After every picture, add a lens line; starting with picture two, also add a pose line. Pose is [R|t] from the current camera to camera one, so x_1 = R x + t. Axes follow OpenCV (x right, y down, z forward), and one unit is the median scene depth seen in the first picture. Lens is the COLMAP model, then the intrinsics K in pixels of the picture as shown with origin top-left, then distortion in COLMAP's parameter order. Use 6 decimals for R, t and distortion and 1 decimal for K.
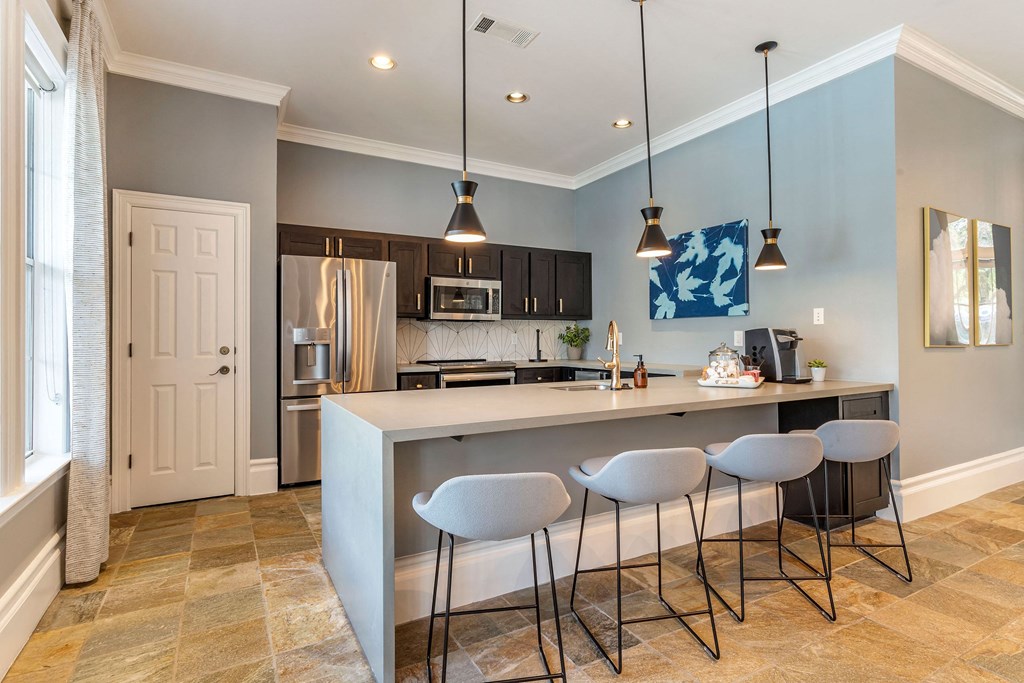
lens RADIAL K [[483.0, 0, 518.5], [0, 483.0, 341.7], [0, 0, 1]] dist [-0.004847, -0.001254]
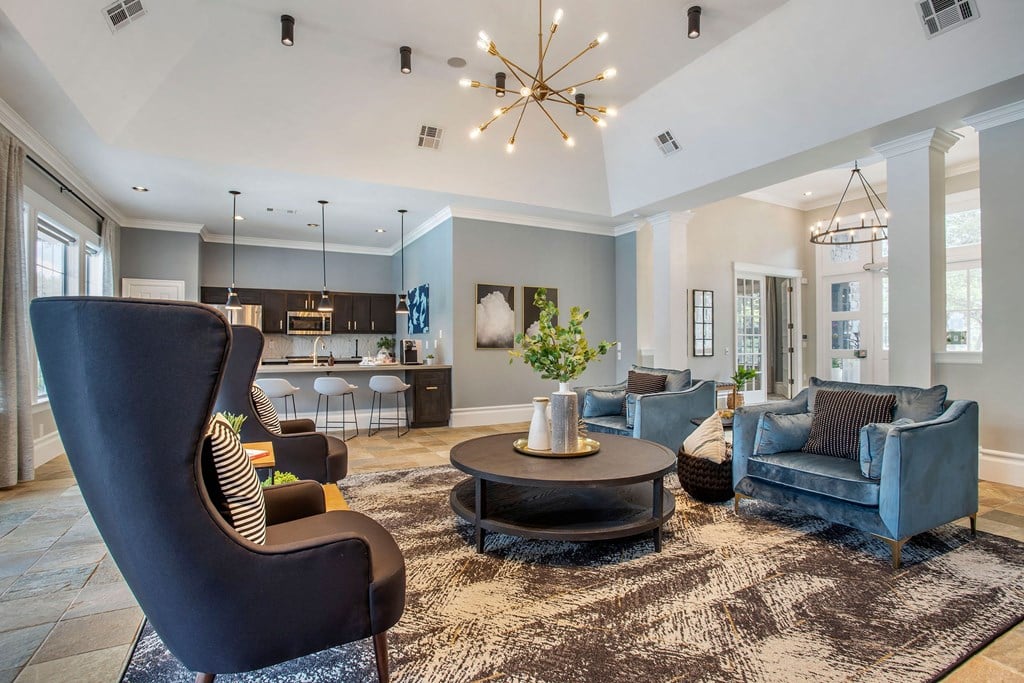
lens RADIAL K [[483.0, 0, 511.1], [0, 483.0, 342.4], [0, 0, 1]] dist [-0.004847, -0.001254]
pose [[0.996942, 0.002218, -0.078107, 0.832042], [-0.002997, 0.999947, -0.009859, 0.001285], [0.078081, 0.010063, 0.996896, -0.799591]]
